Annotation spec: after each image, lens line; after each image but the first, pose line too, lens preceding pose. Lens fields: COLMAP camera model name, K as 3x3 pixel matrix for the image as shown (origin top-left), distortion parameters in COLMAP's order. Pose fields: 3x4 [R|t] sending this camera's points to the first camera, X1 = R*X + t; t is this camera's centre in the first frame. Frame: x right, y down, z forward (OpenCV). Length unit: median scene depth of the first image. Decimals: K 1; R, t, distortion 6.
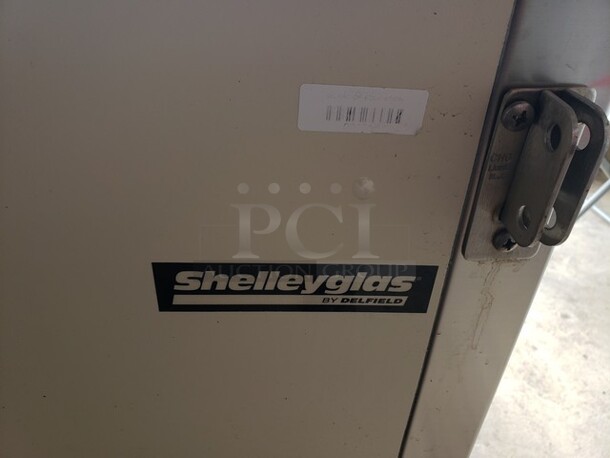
lens RADIAL K [[465.9, 0, 305.0], [0, 465.9, 229.0], [0, 0, 1]] dist [0.002720, -0.006794]
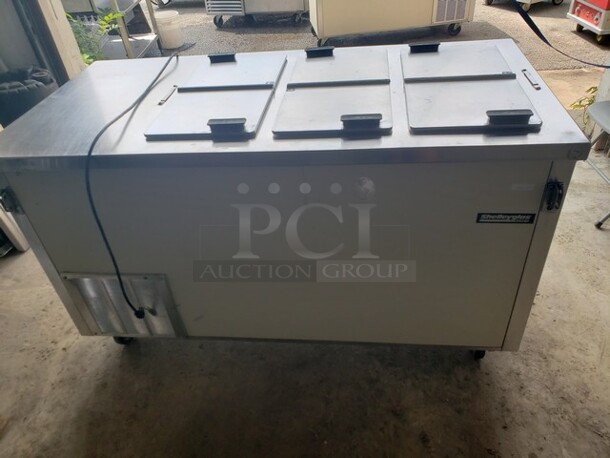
lens RADIAL K [[465.9, 0, 305.0], [0, 465.9, 229.0], [0, 0, 1]] dist [0.002720, -0.006794]
pose [[0.980330, 0.001937, -0.197357, -1.180902], [0.011965, 0.997529, 0.069226, -0.134489], [0.197004, -0.070226, 0.977884, -4.482333]]
